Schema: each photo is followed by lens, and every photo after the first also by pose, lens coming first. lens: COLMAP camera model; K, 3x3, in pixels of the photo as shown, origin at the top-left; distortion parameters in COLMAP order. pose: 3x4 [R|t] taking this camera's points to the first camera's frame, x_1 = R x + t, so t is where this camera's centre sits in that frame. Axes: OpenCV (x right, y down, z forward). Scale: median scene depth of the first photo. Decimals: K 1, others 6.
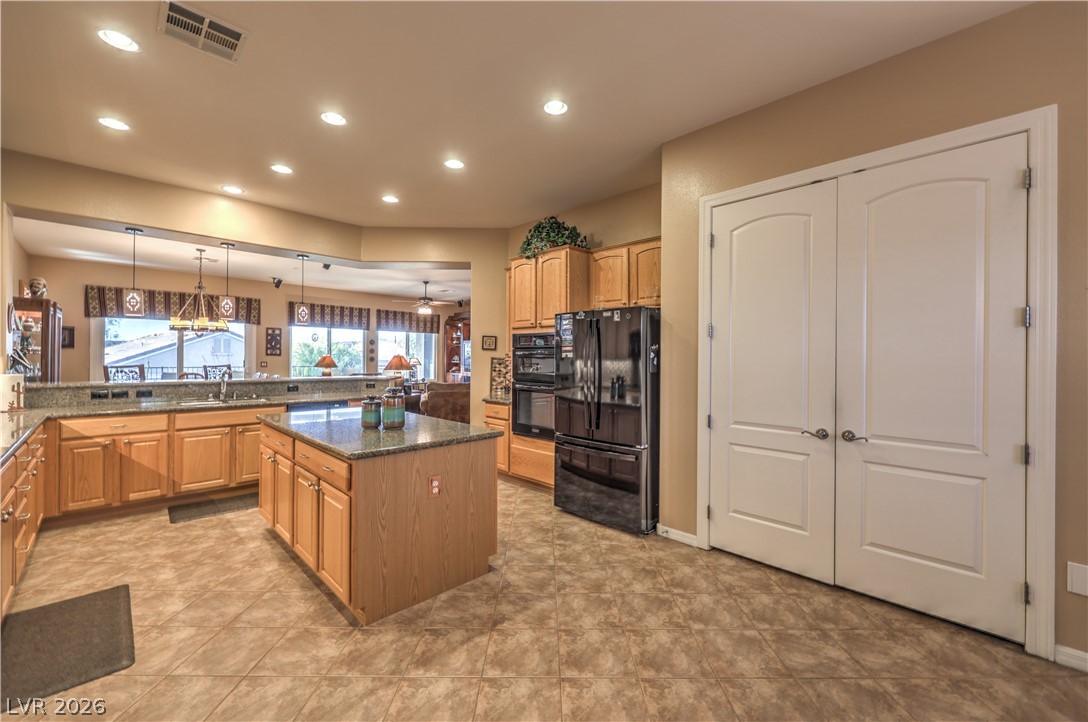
lens RADIAL K [[434.8, 0, 549.8], [0, 434.8, 357.1], [0, 0, 1]] dist [-0.006627, 0.000211]
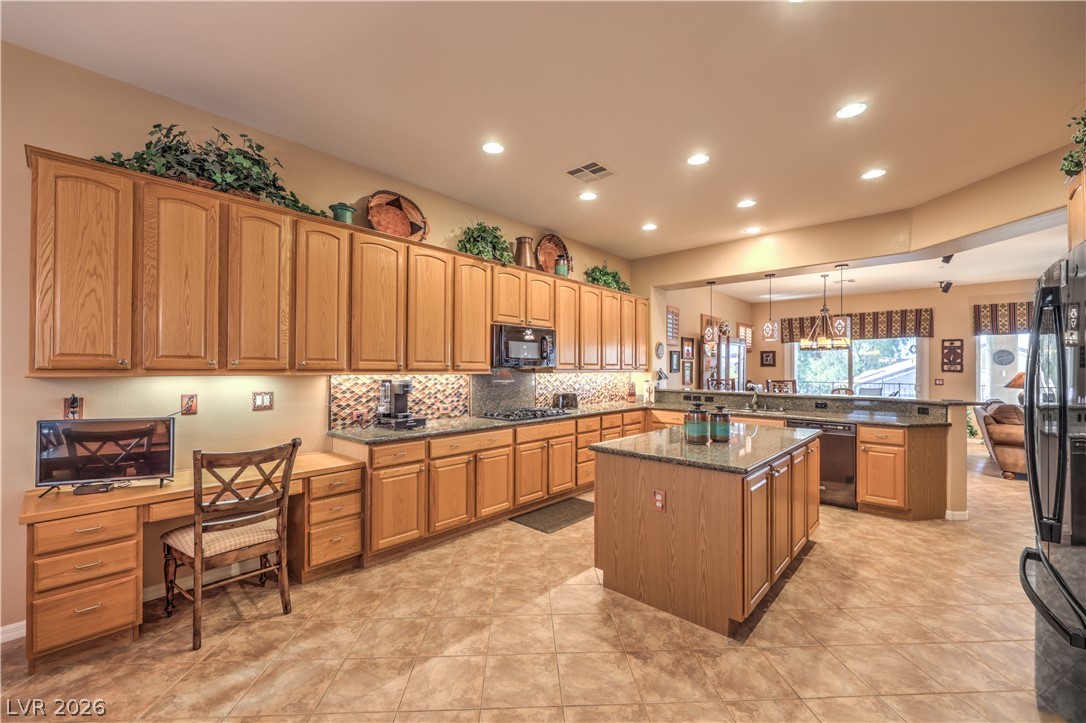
lens RADIAL K [[437.2, 0, 541.4], [0, 437.2, 367.3], [0, 0, 1]] dist [0.000103, 0.000157]
pose [[0.036062, -0.011765, -0.999280, 0.483261], [-0.003633, 0.999923, -0.011903, 0.000365], [0.999343, 0.004060, 0.036016, 0.443068]]
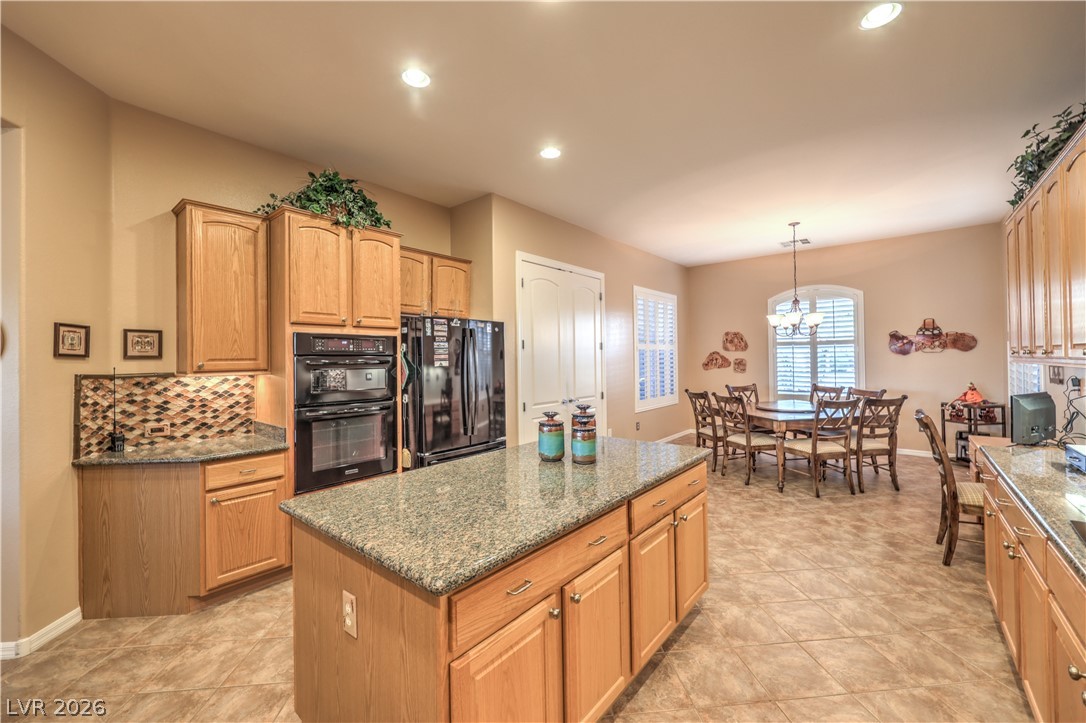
lens RADIAL K [[433.8, 0, 539.3], [0, 433.8, 355.1], [0, 0, 1]] dist [-0.002049, -0.000024]
pose [[-0.077461, 0.003265, 0.996990, -0.872814], [0.014248, 0.999896, -0.002168, -0.017351], [-0.996894, 0.014037, -0.077500, 0.851489]]
